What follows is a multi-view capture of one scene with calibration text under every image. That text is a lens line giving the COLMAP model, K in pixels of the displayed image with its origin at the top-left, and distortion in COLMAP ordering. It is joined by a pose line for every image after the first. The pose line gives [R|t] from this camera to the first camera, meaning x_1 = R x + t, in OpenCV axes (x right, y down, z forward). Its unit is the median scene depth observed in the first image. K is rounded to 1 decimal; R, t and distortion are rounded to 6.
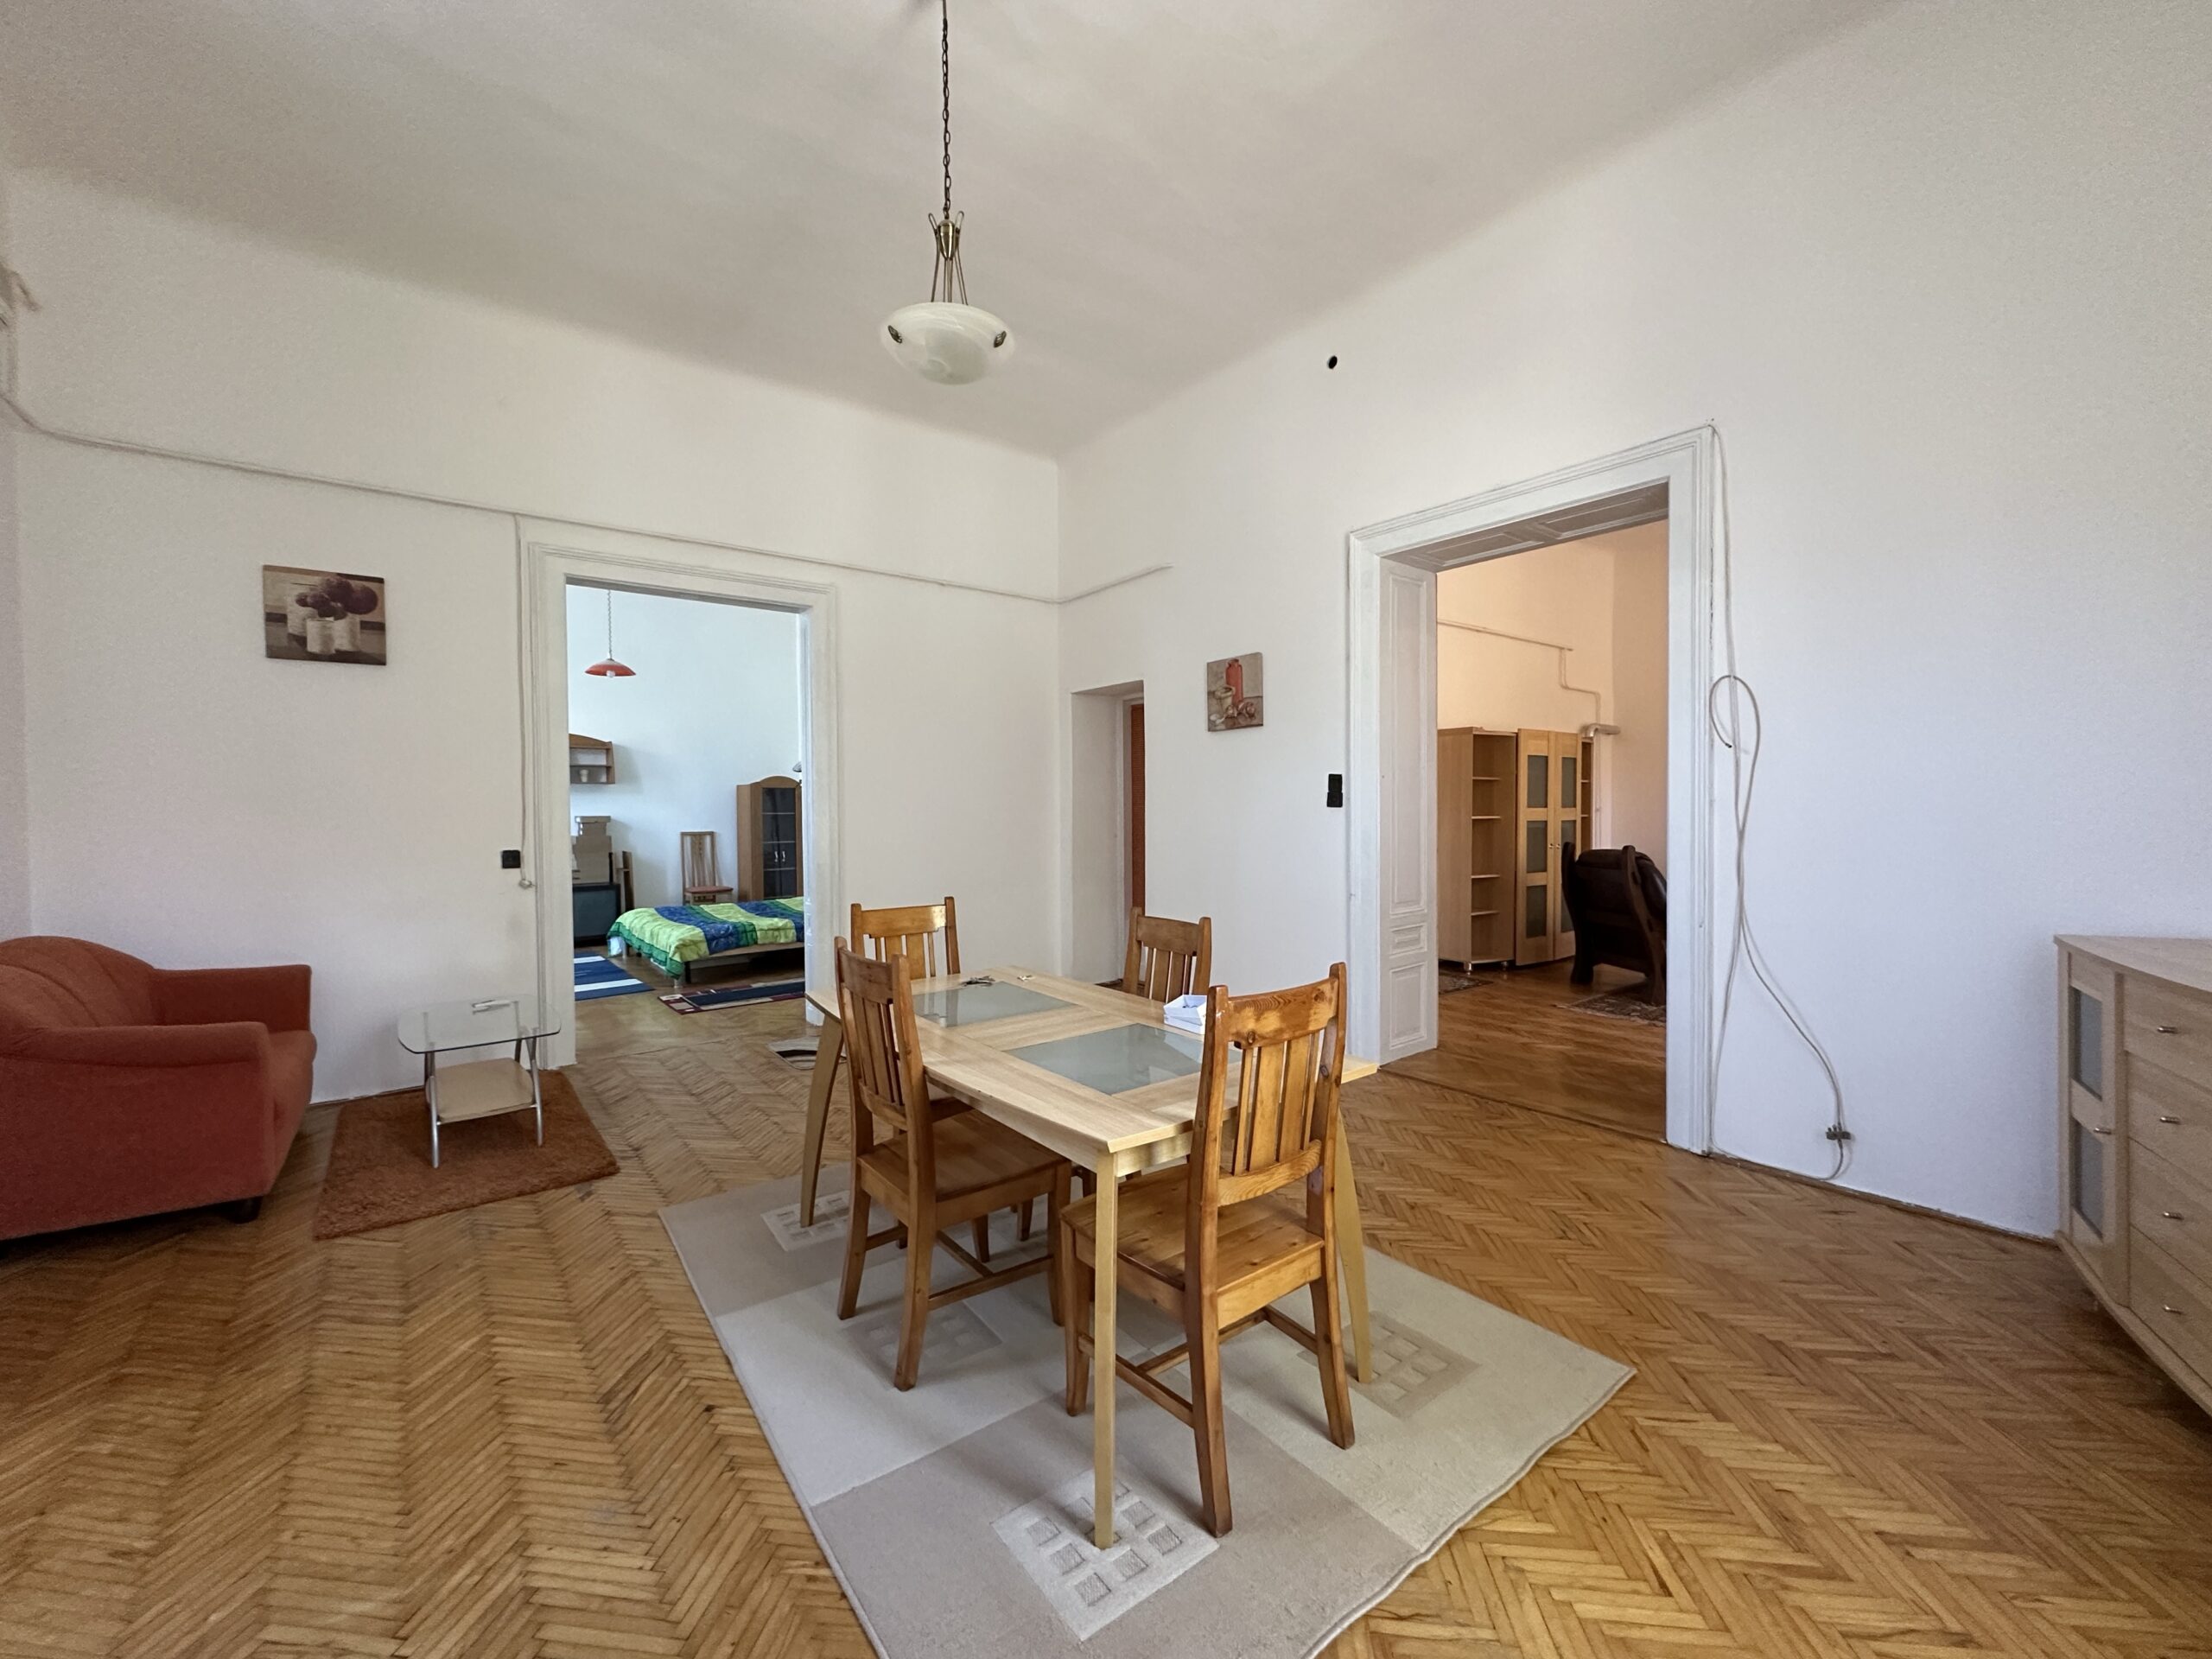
lens RADIAL K [[895.1, 0, 1106.0], [0, 895.1, 829.5], [0, 0, 1]] dist [0.000012, -0.000009]
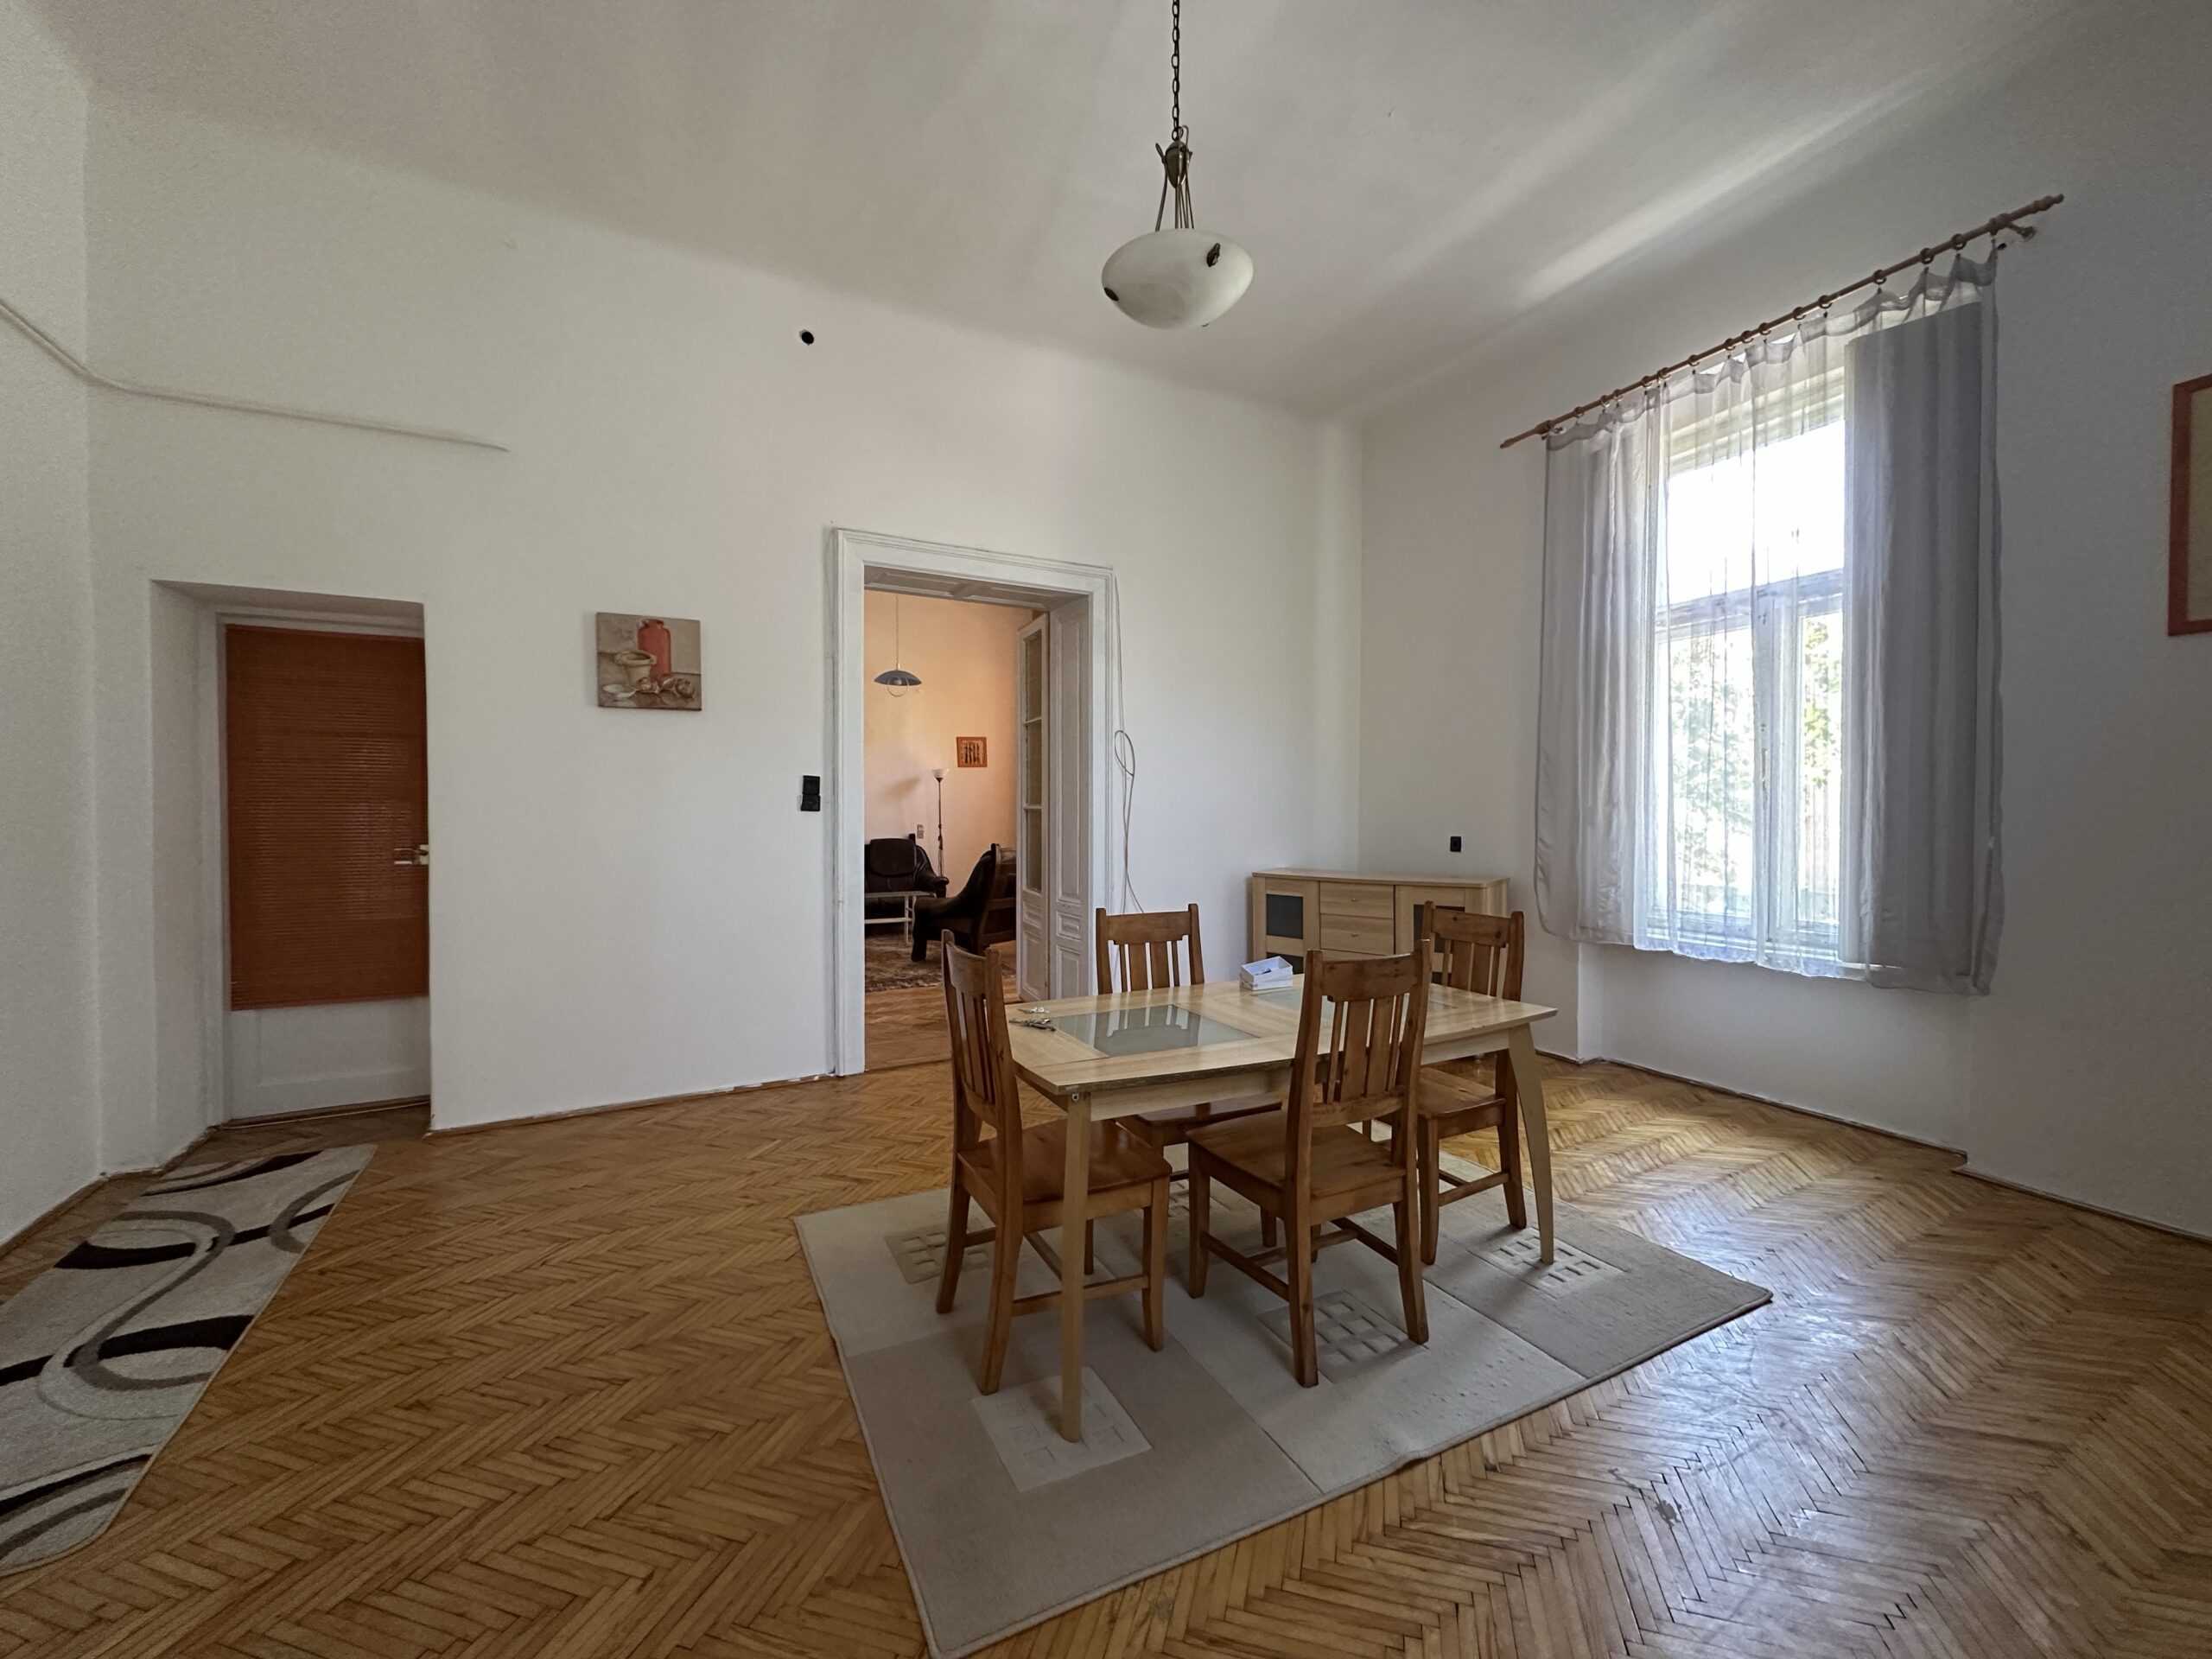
lens RADIAL K [[899.5, 0, 1109.6], [0, 899.5, 819.3], [0, 0, 1]] dist [0.001850, 0.000246]
pose [[0.156512, -0.001044, 0.987676, -0.644619], [0.021598, 0.999764, -0.002366, -0.007741], [-0.987440, 0.021702, 0.156497, 0.562672]]
